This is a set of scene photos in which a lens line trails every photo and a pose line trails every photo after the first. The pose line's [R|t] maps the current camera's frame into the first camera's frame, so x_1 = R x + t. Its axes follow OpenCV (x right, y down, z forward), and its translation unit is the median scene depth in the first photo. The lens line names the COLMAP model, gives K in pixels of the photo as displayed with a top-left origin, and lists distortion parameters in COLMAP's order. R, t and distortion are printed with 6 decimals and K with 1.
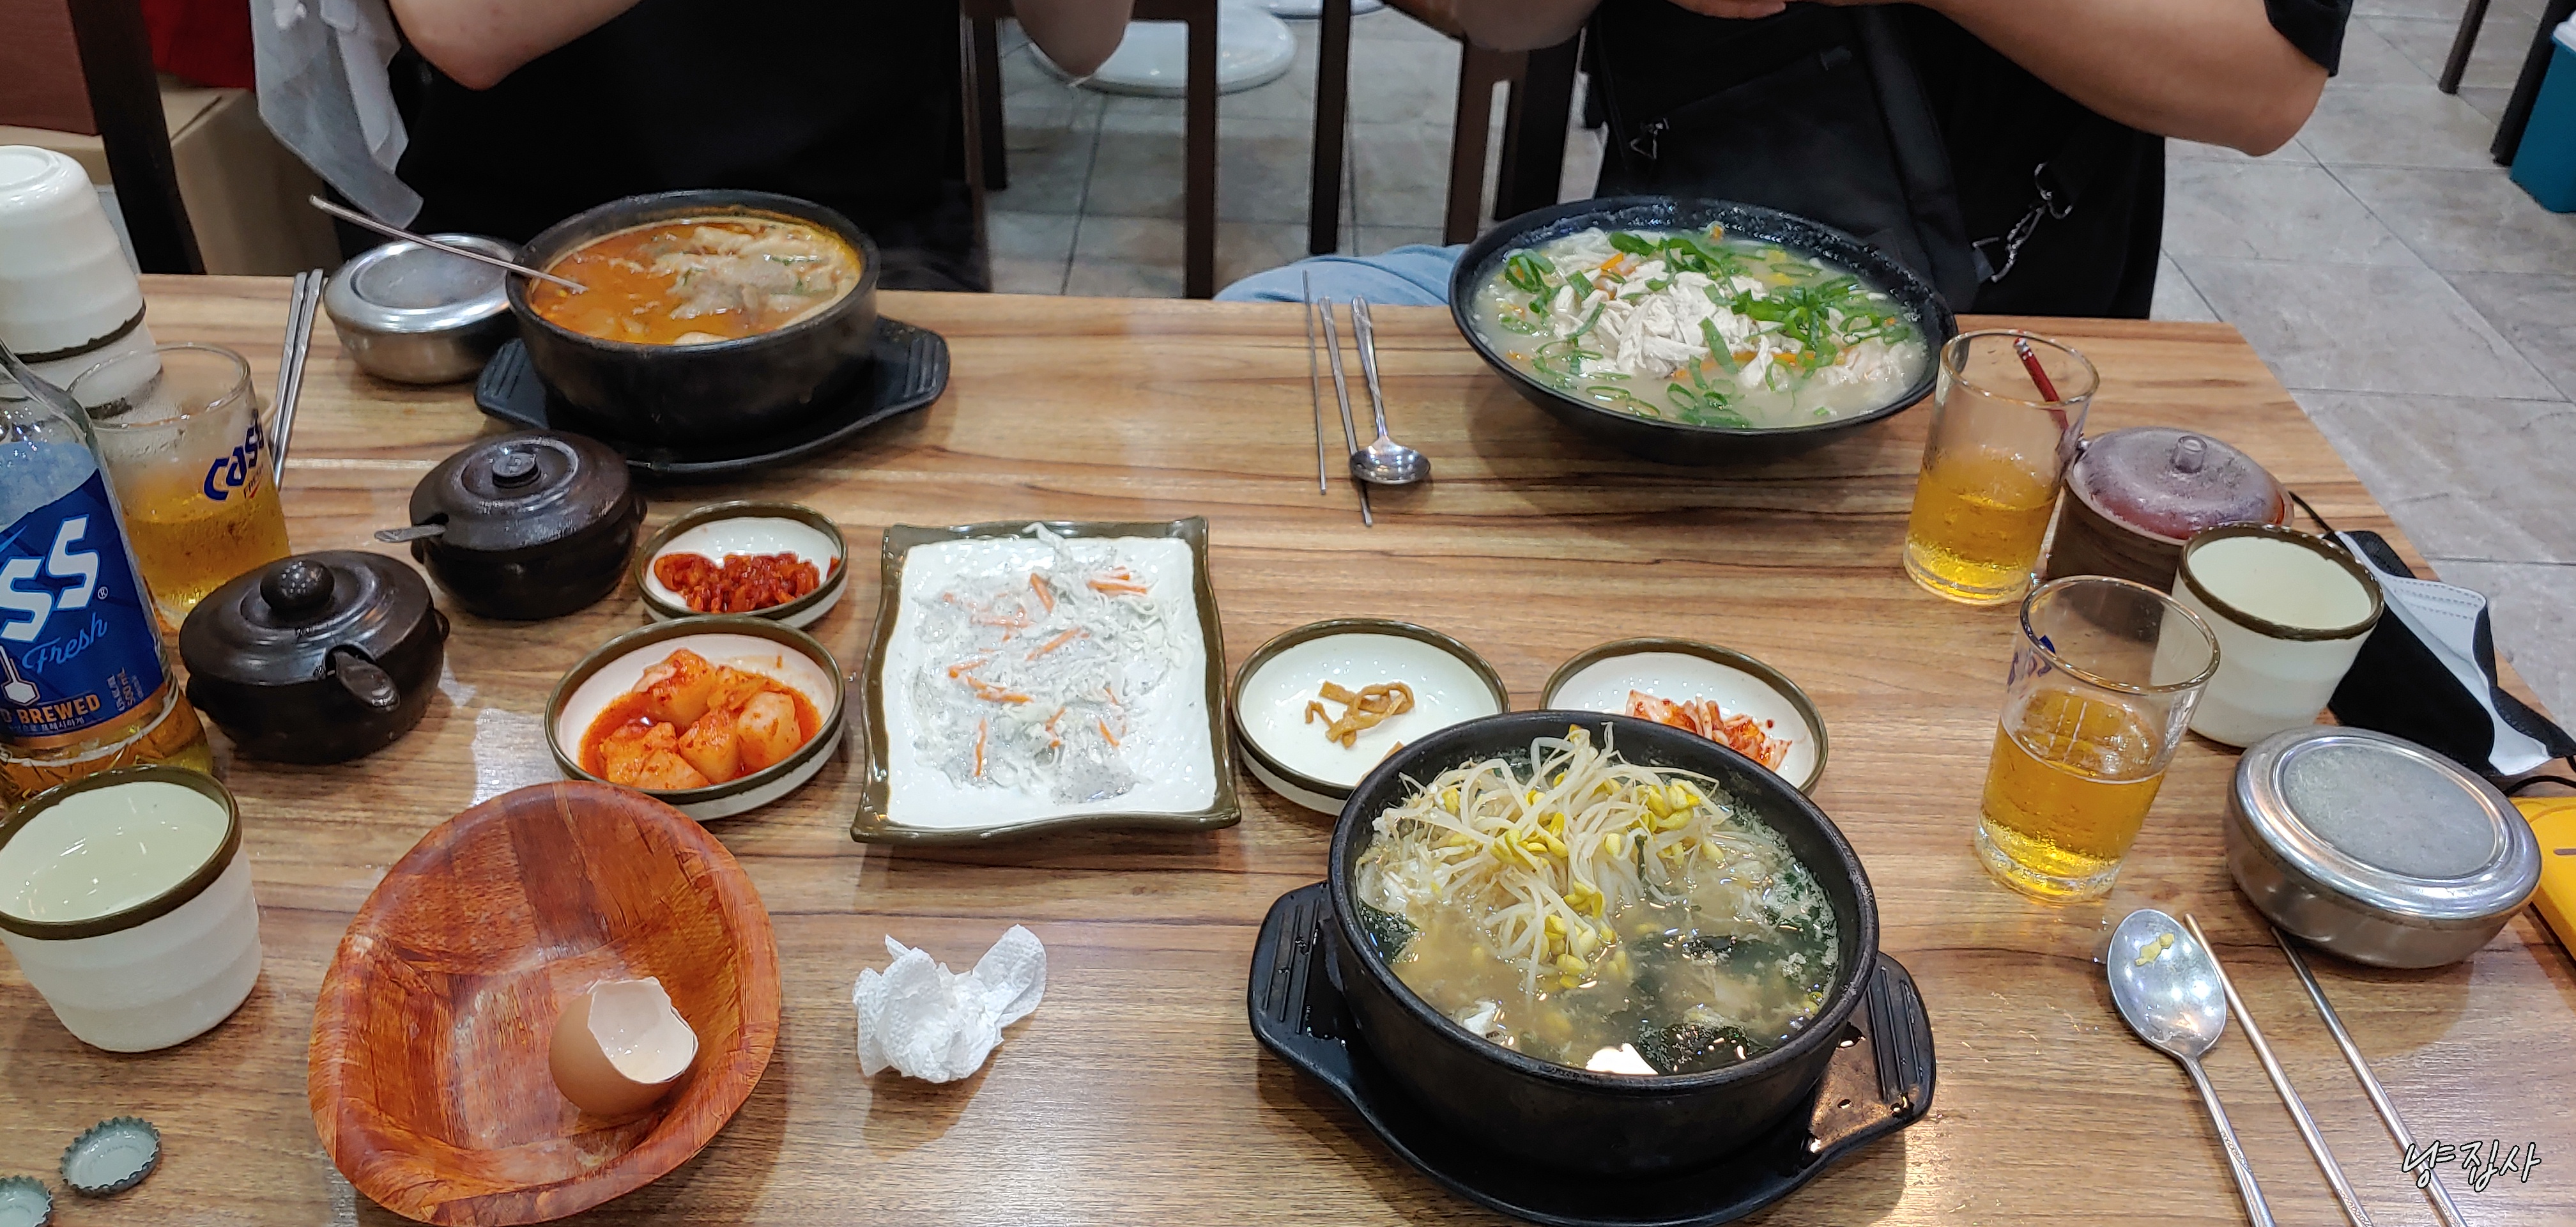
lens RADIAL K [[2100.8, 0, 1288.0], [0, 2100.8, 613.5], [0, 0, 1]] dist [0.060061, -0.176682]
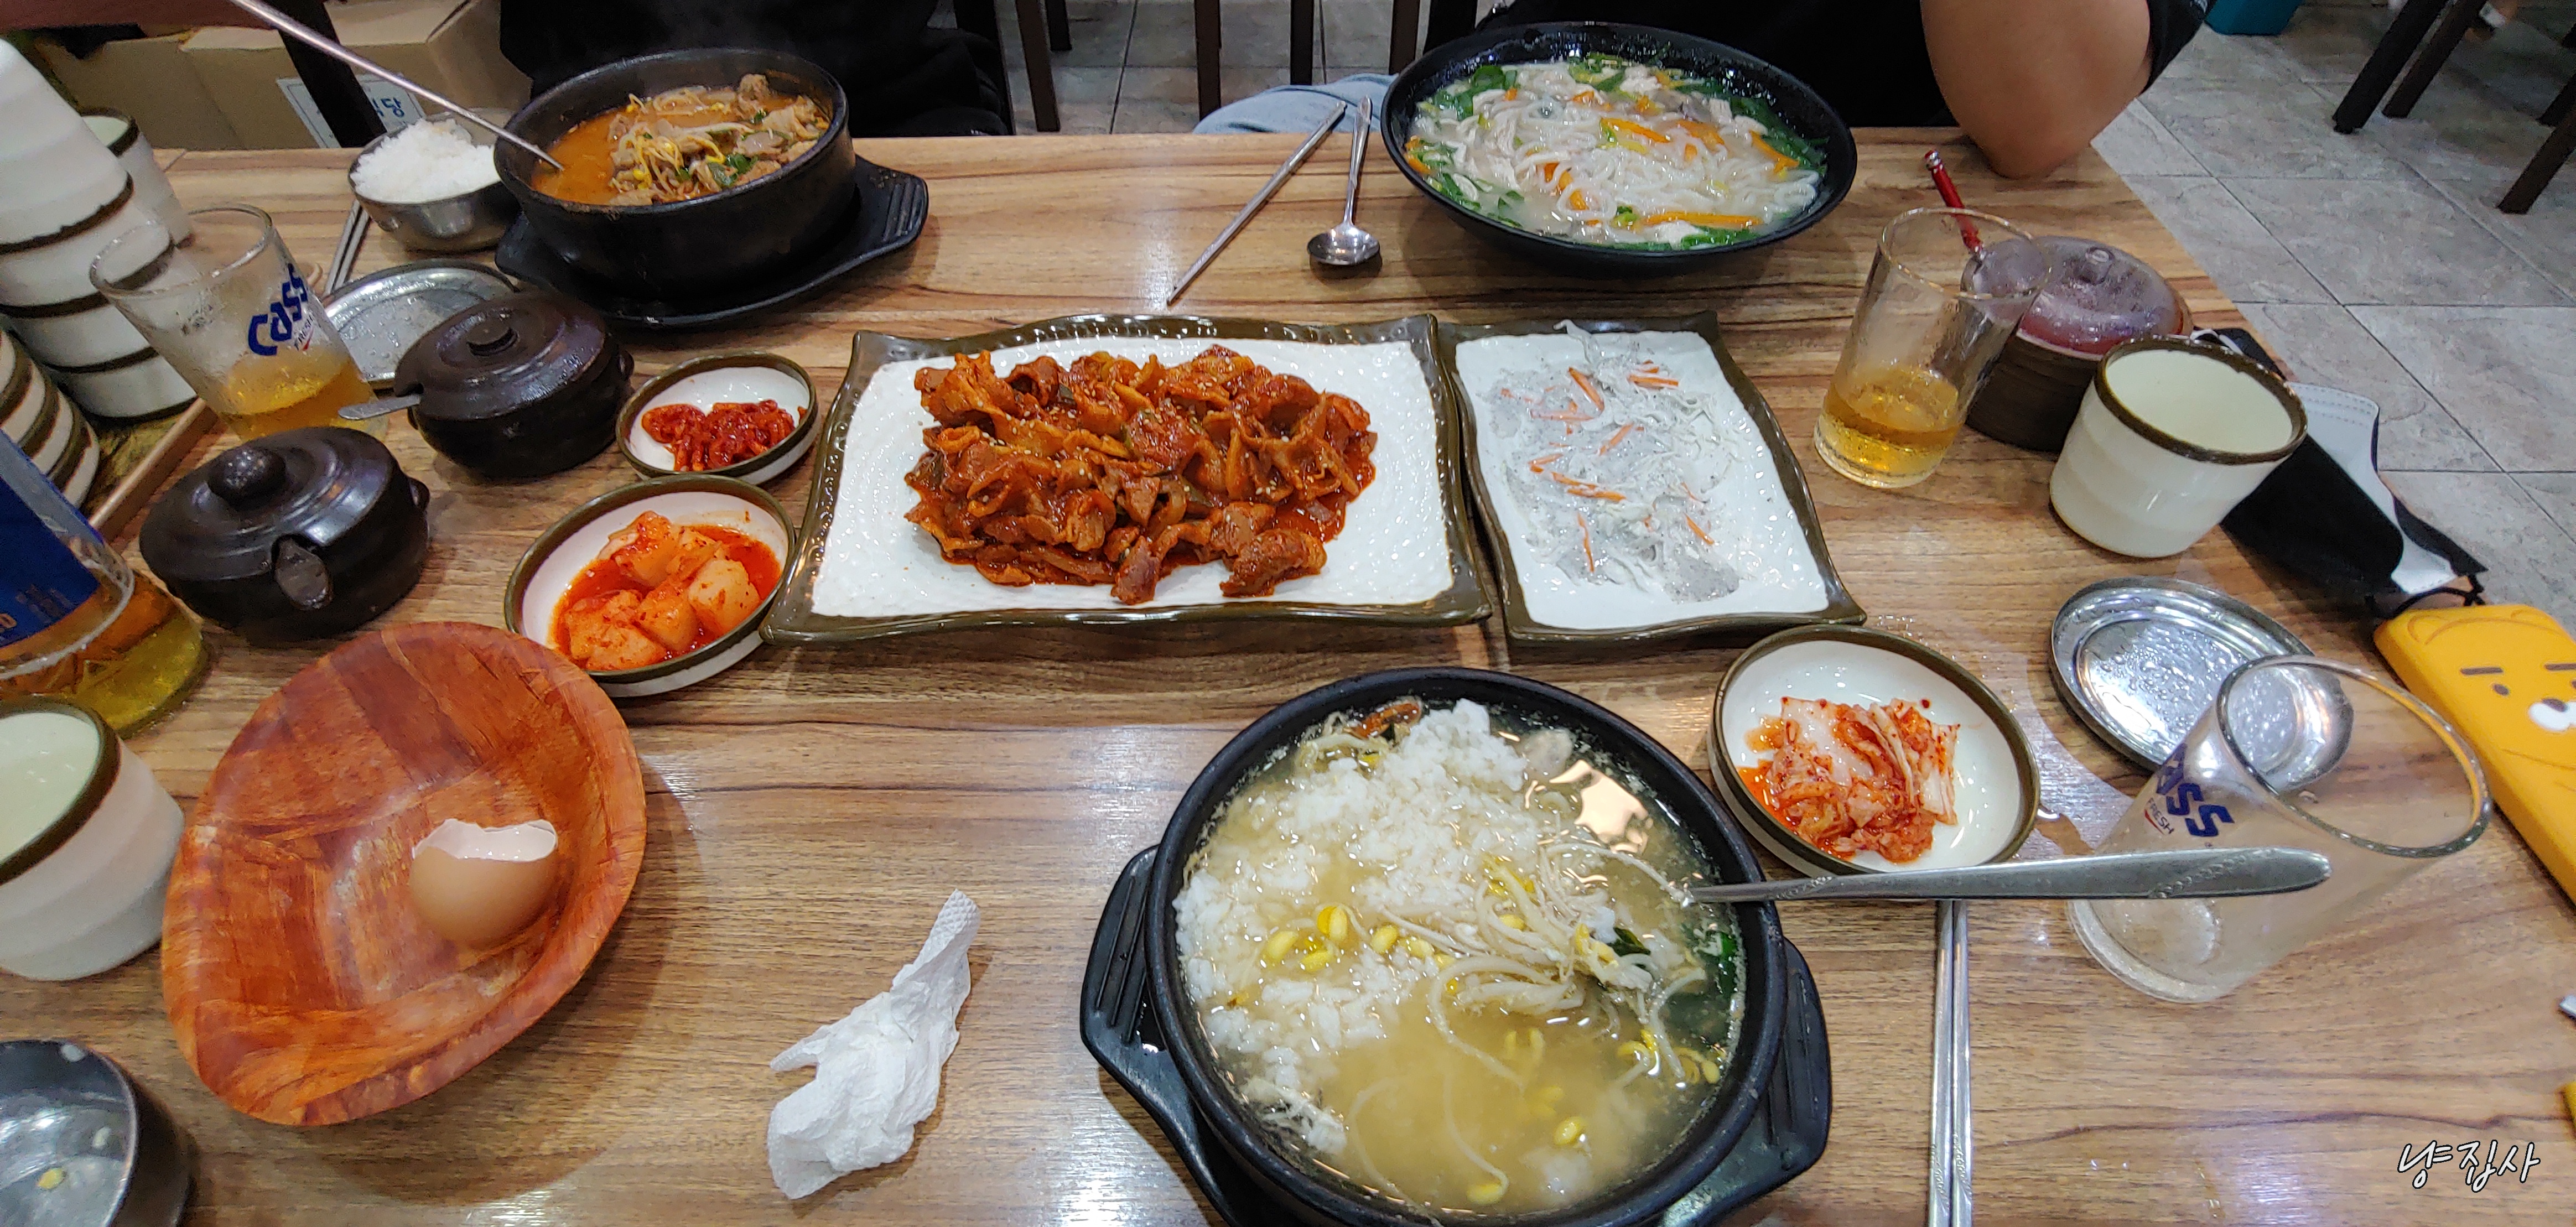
lens RADIAL K [[1239.4, 0, 1288.0], [0, 1239.4, 613.5], [0, 0, 1]] dist [-0.019722, 0.000859]
pose [[0.999370, -0.028059, -0.021710, 0.040013], [0.032254, 0.973450, 0.226614, -0.058244], [0.014775, -0.227172, 0.973743, 0.369427]]
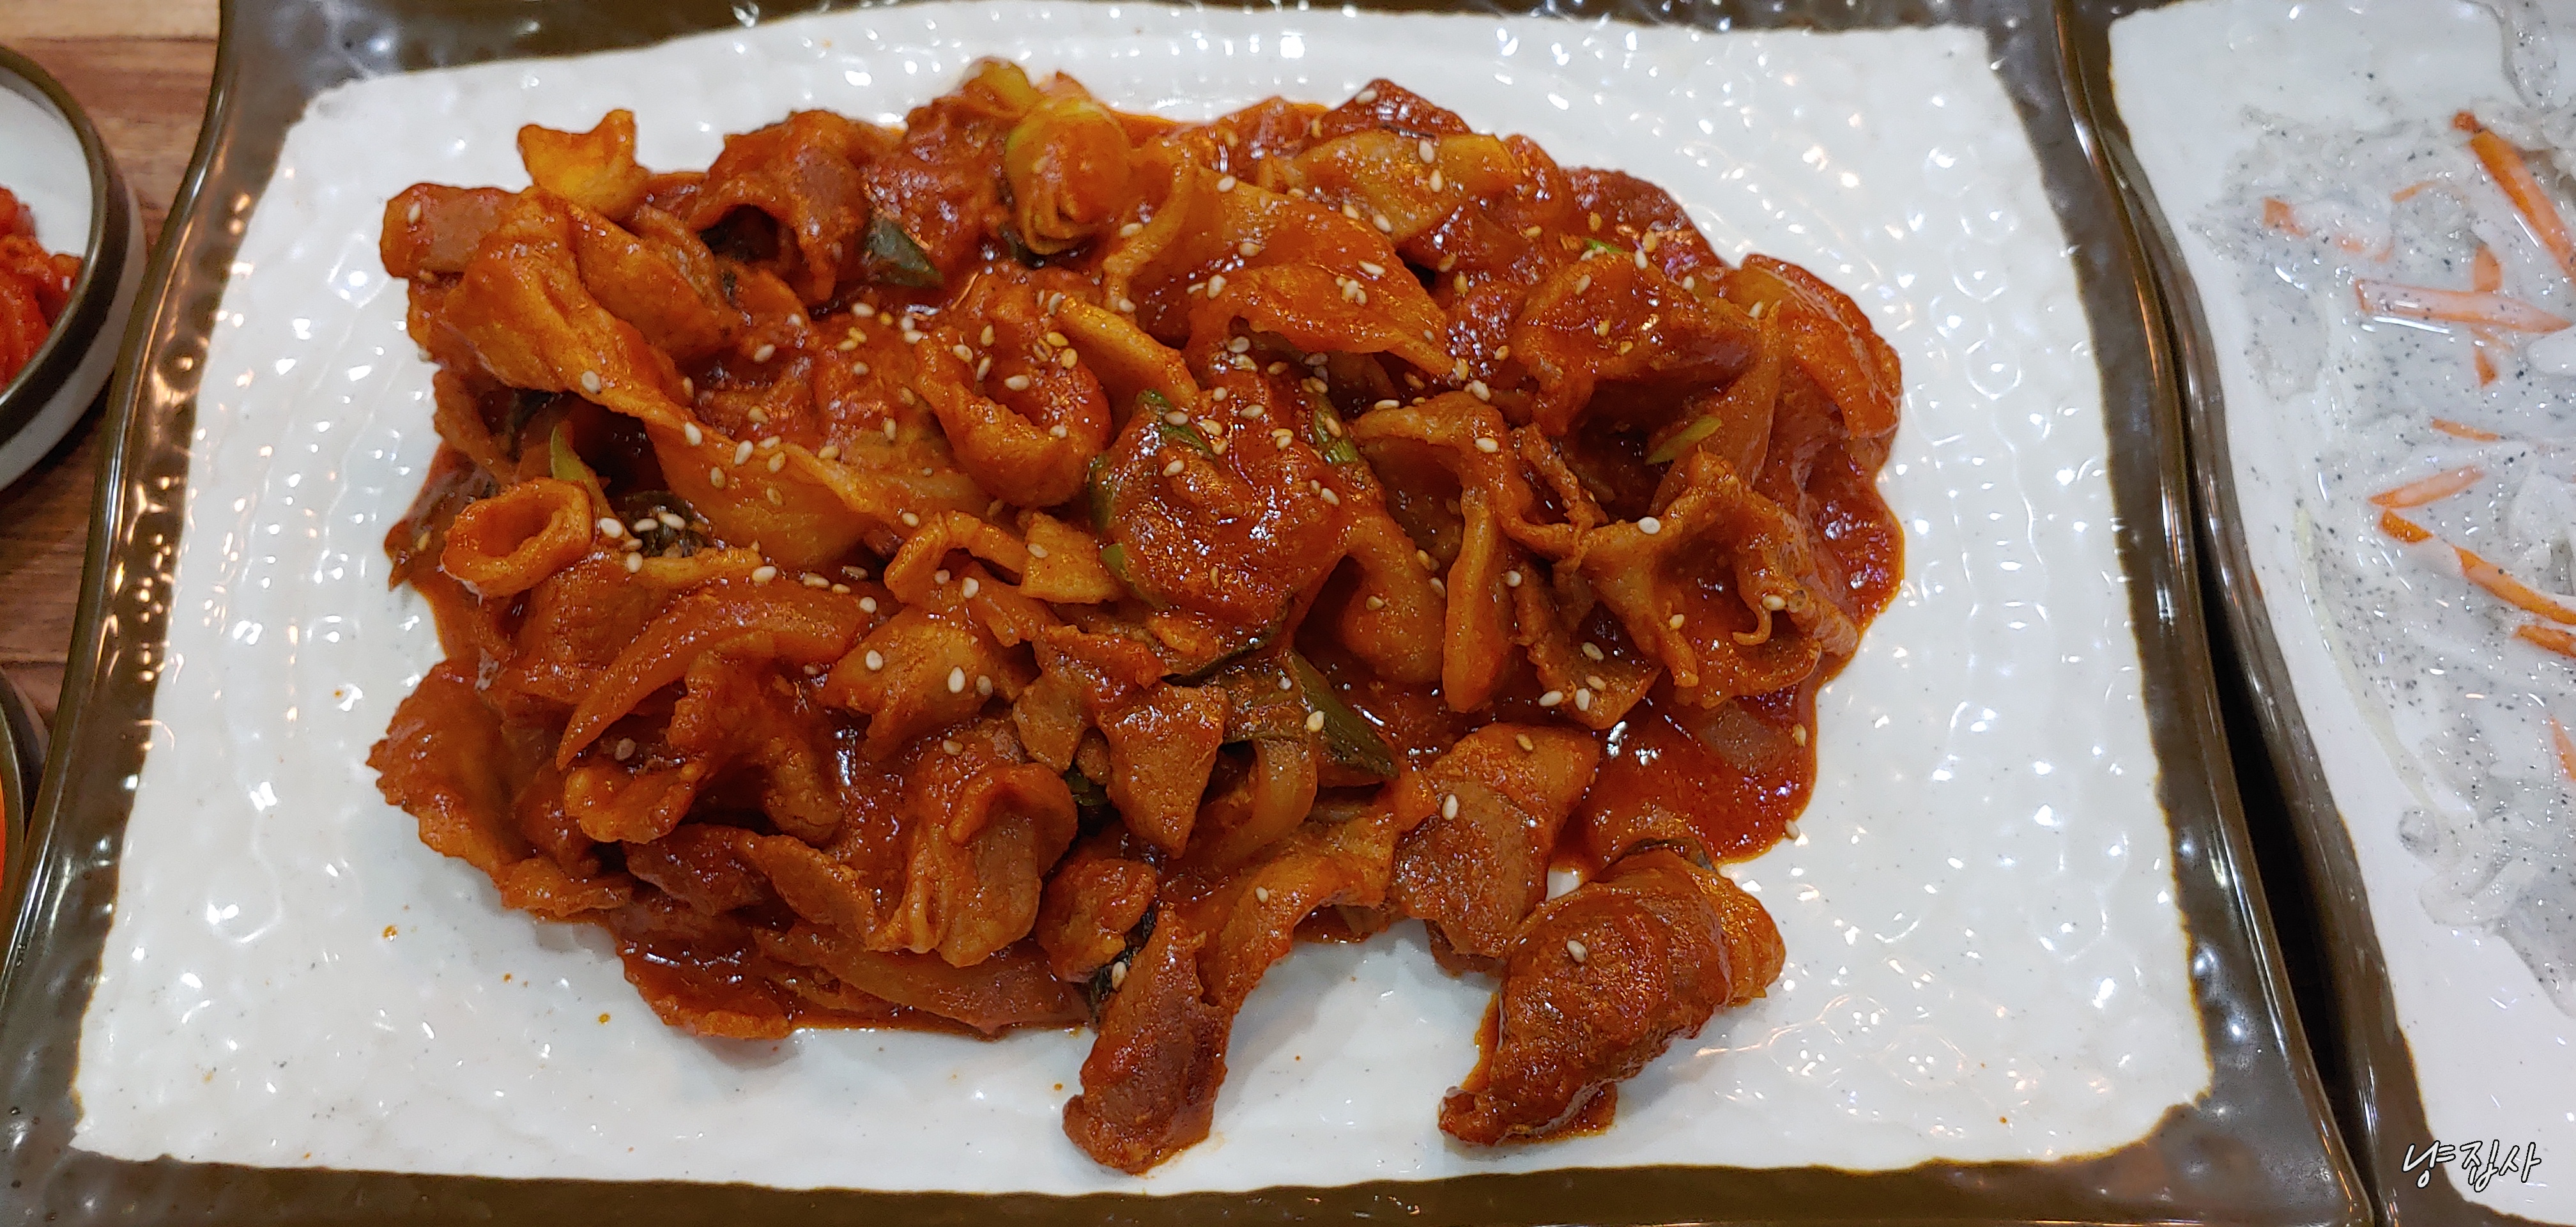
lens RADIAL K [[2100.8, 0, 1288.0], [0, 2100.8, 613.5], [0, 0, 1]] dist [0.060061, -0.176682]
pose [[0.999508, -0.005688, -0.030832, -0.008456], [0.019629, 0.880349, 0.473919, -0.127781], [0.024447, -0.474292, 0.880028, 0.670380]]
